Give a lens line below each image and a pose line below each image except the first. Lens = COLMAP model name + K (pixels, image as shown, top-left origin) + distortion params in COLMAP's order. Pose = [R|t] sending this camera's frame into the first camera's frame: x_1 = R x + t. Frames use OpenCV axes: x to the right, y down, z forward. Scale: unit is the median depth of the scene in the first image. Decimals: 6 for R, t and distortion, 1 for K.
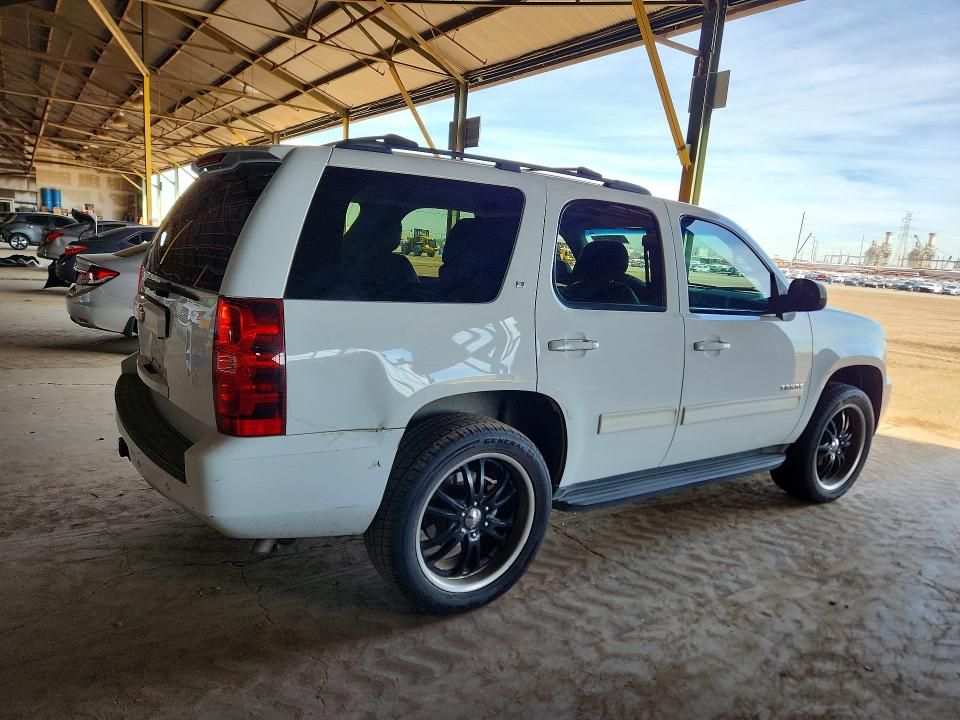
lens RADIAL K [[671.6, 0, 480.0], [0, 671.6, 360.0], [0, 0, 1]] dist [-0.027673, -0.001148]
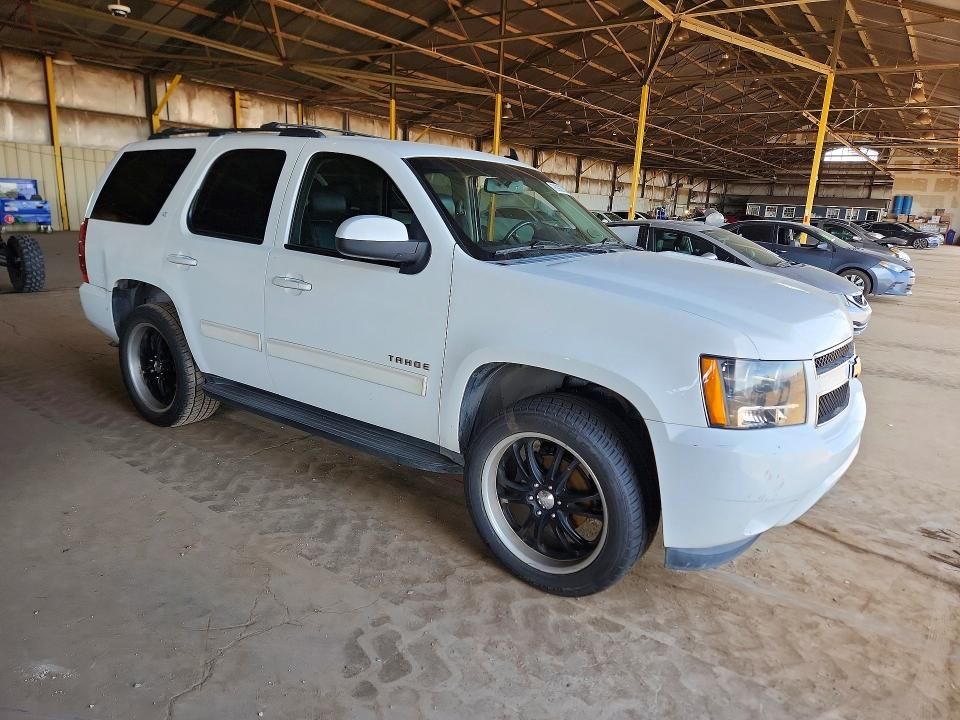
lens RADIAL K [[637.6, 0, 480.0], [0, 637.6, 360.0], [0, 0, 1]] dist [0.003284, 0.001566]
pose [[0.348211, 0.167418, -0.922345, 0.764462], [-0.174306, 0.978327, 0.111774, -0.043632], [0.921068, 0.121850, 0.369846, 0.515137]]
